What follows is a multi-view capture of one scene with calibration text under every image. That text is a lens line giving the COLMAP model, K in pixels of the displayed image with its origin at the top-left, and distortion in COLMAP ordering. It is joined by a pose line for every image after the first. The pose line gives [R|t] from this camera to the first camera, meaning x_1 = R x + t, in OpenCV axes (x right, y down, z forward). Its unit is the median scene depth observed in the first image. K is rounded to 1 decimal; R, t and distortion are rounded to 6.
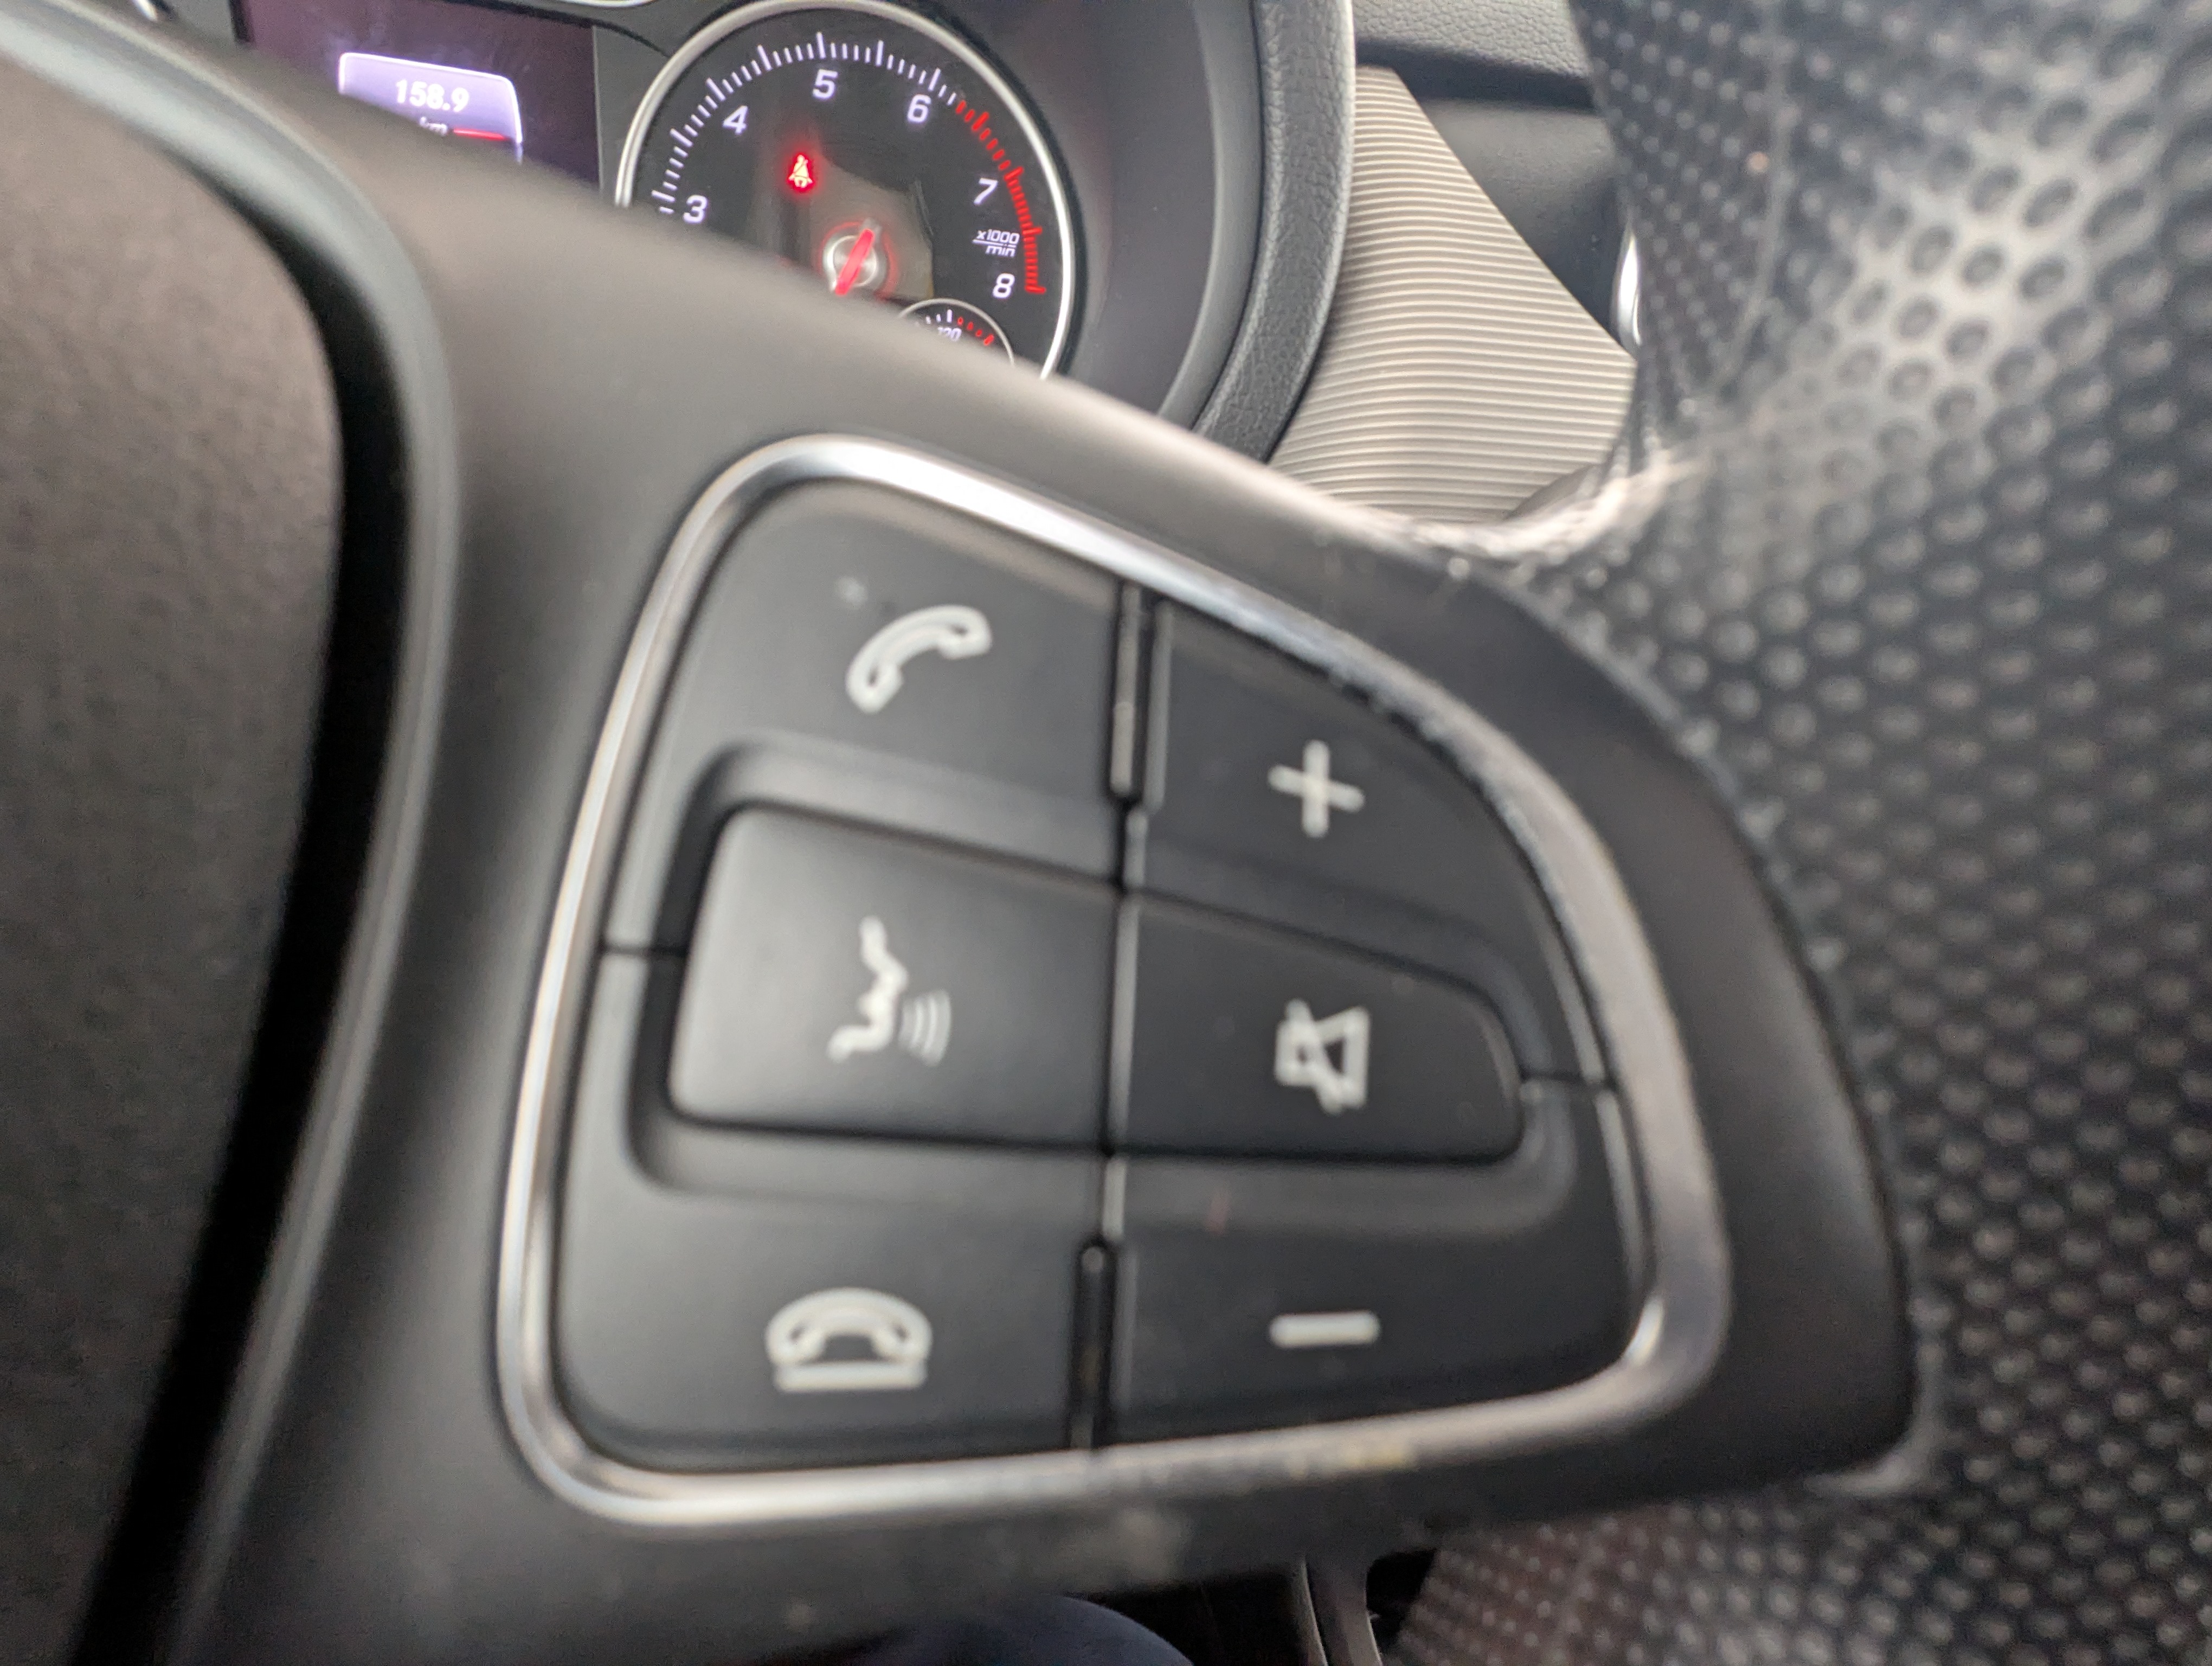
lens RADIAL K [[1032.3, 0, 1122.4], [0, 1032.3, 837.5], [0, 0, 1]] dist [0.009311, 0.000188]
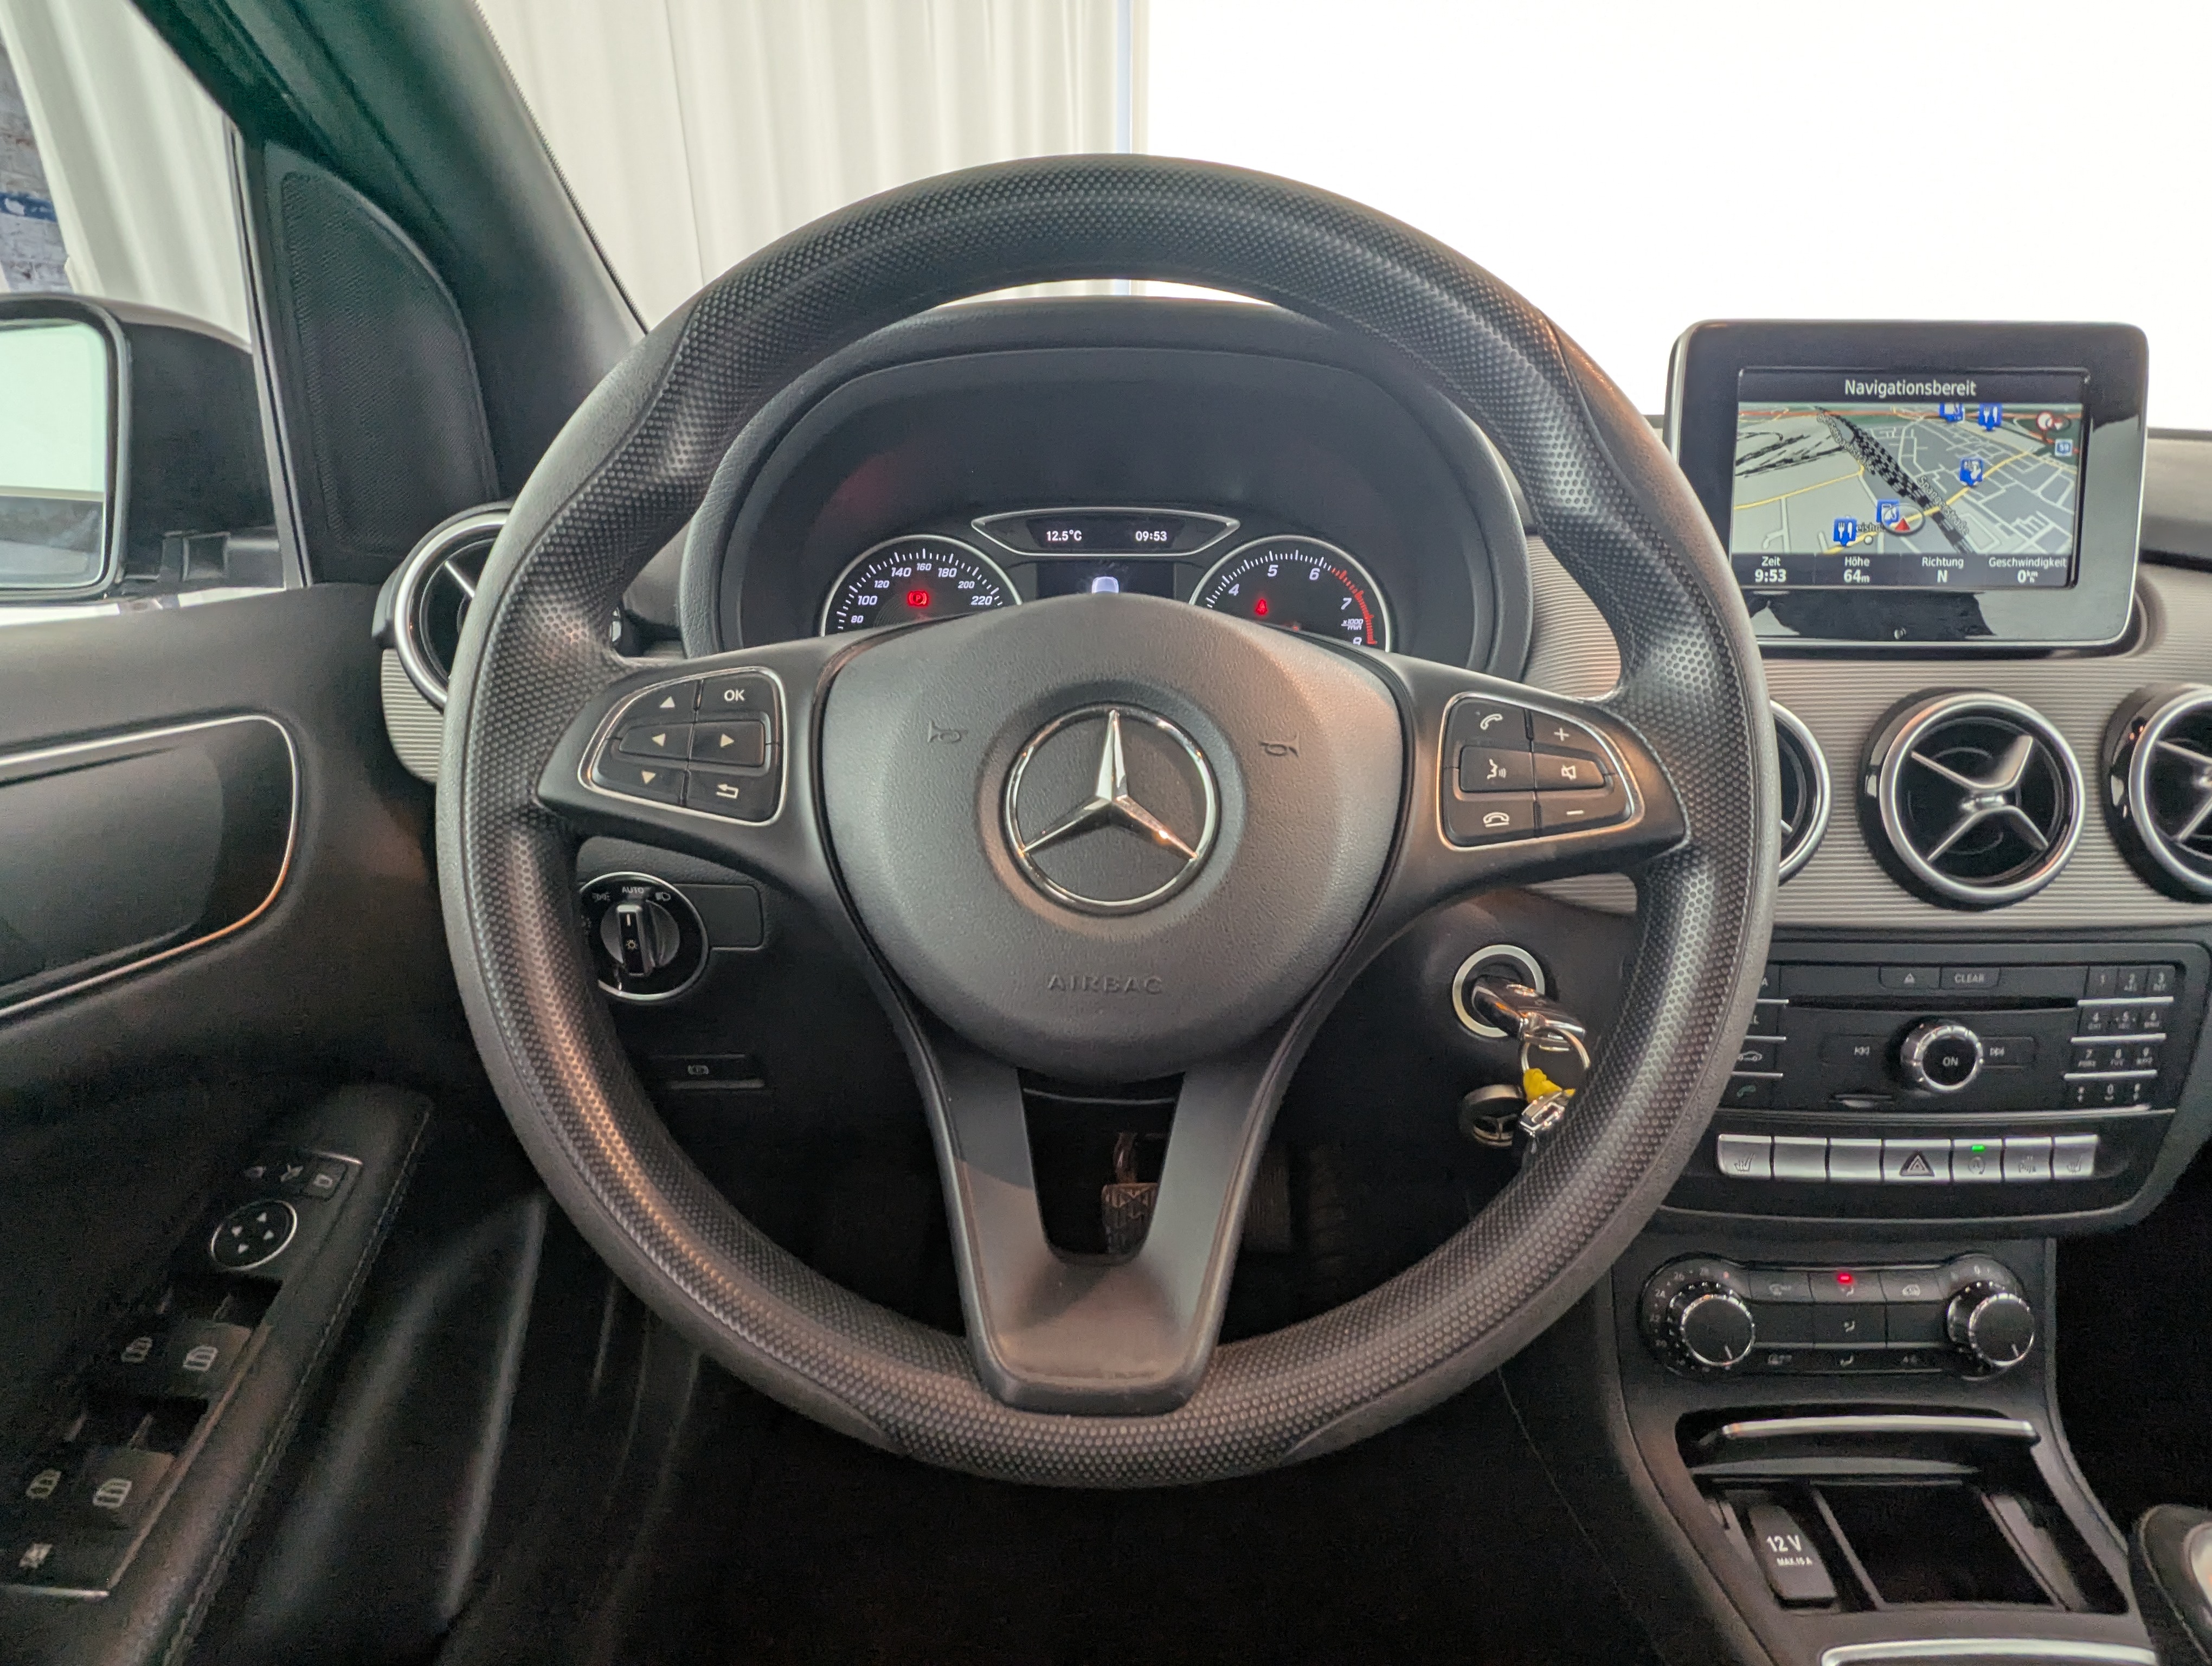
lens RADIAL K [[1032.3, 0, 1122.4], [0, 1032.3, 837.5], [0, 0, 1]] dist [0.009311, 0.000188]
pose [[0.981540, -0.078953, -0.174198, -0.263568], [0.029286, 0.962119, -0.271052, 0.415617], [0.189000, 0.260946, 0.946671, -1.009650]]
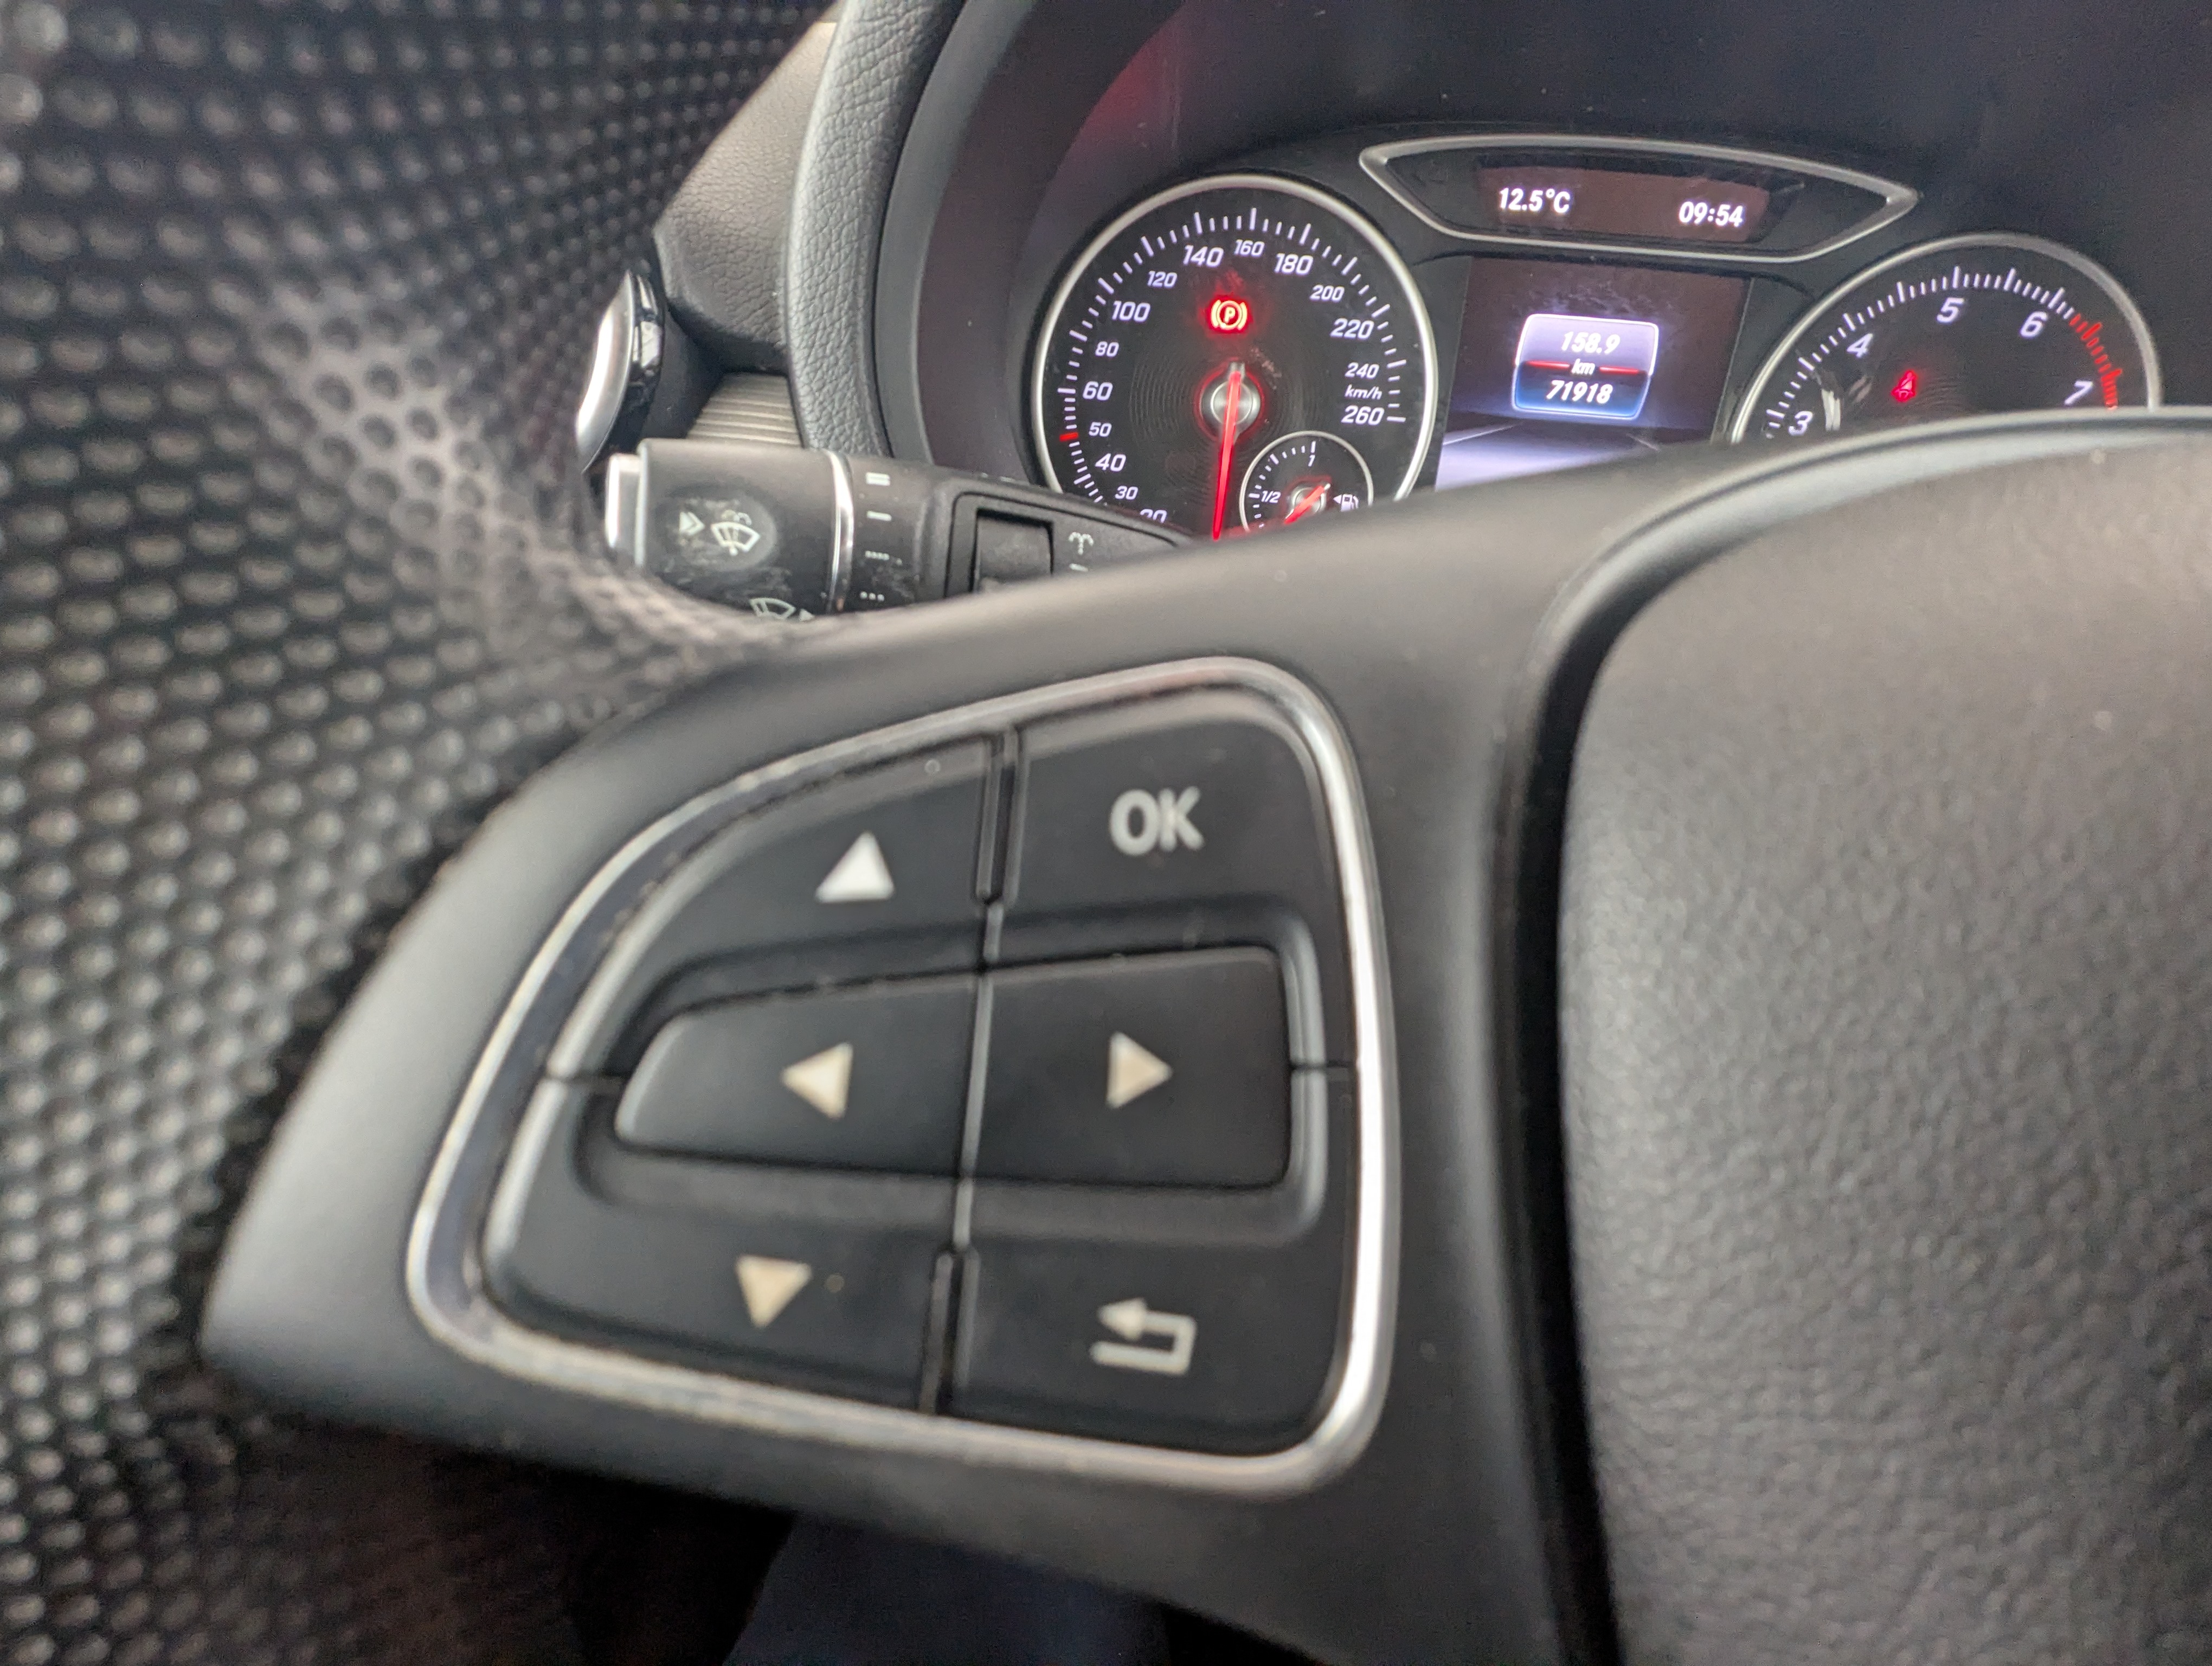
lens RADIAL K [[1041.6, 0, 1127.1], [0, 1041.6, 823.4], [0, 0, 1]] dist [0.021192, -0.011787]
pose [[0.973706, 0.057984, -0.220305, -0.862035], [-0.069448, 0.996586, -0.044648, -0.074778], [0.216964, 0.058774, 0.974409, -0.241375]]
